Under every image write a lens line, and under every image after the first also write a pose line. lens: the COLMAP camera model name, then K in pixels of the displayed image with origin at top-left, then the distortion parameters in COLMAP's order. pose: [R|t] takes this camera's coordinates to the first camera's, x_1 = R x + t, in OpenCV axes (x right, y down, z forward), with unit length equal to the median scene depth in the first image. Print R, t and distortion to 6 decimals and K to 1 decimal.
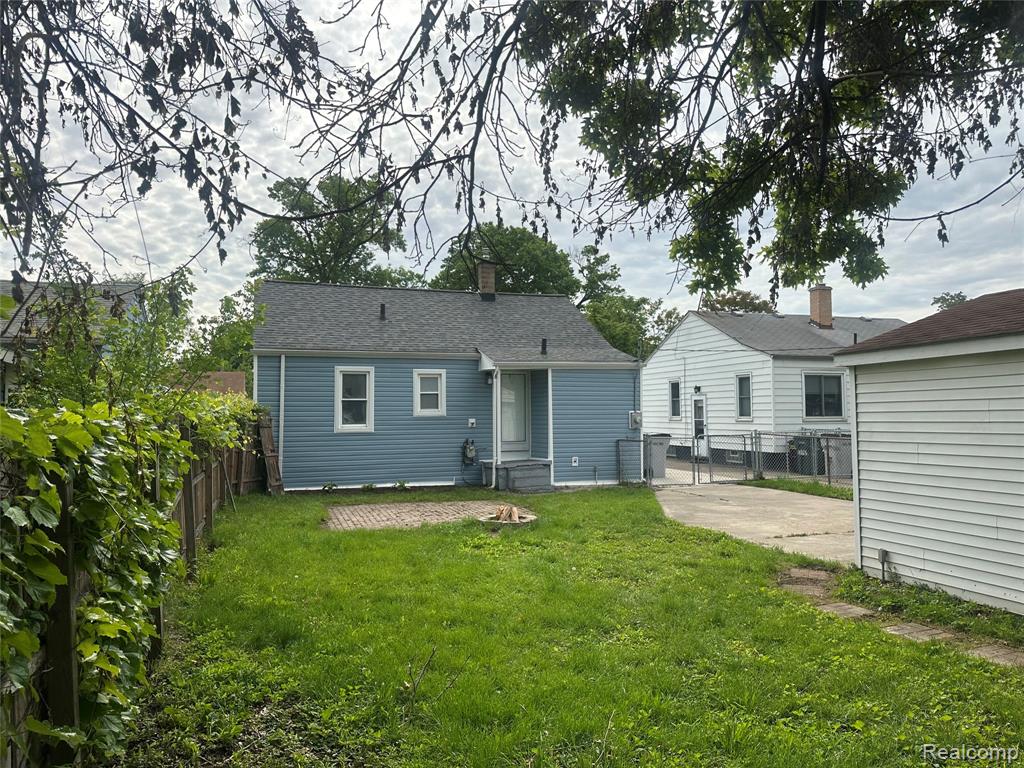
lens RADIAL K [[717.3, 0, 517.3], [0, 717.3, 375.3], [0, 0, 1]] dist [0.160170, -0.229954]
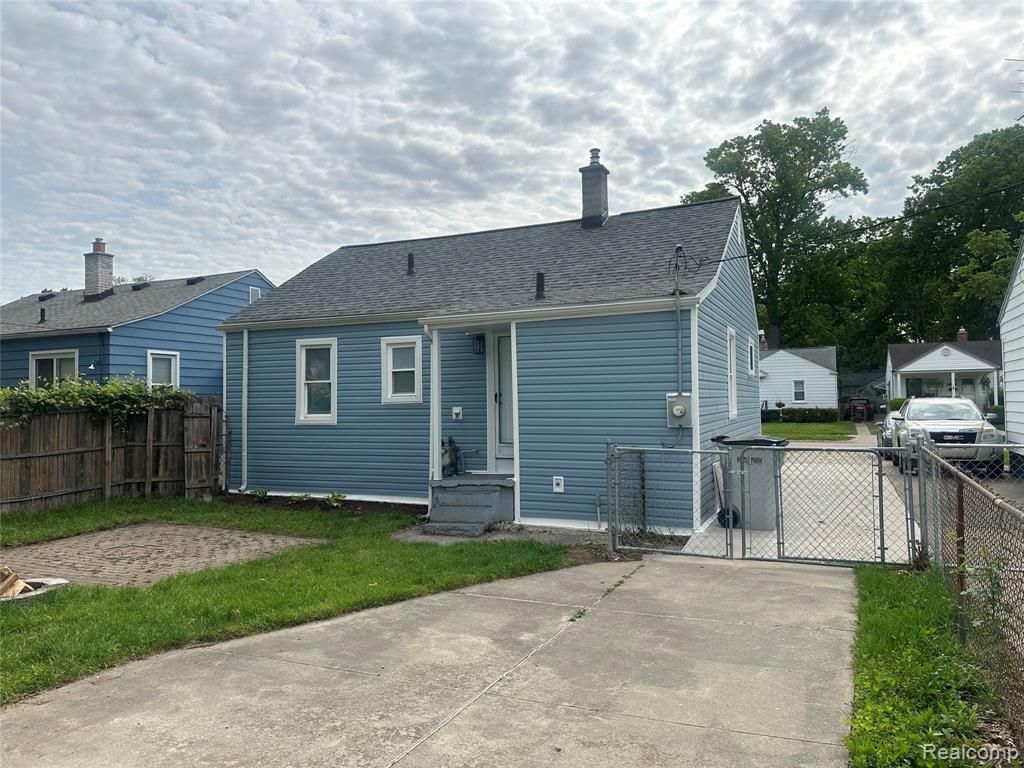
lens RADIAL K [[717.3, 0, 517.3], [0, 717.3, 375.3], [0, 0, 1]] dist [0.160170, -0.229954]
pose [[0.724129, -0.027008, -0.689135, 0.453030], [0.041461, 0.999130, 0.004410, 0.031748], [0.688417, -0.031765, 0.724619, 0.583869]]
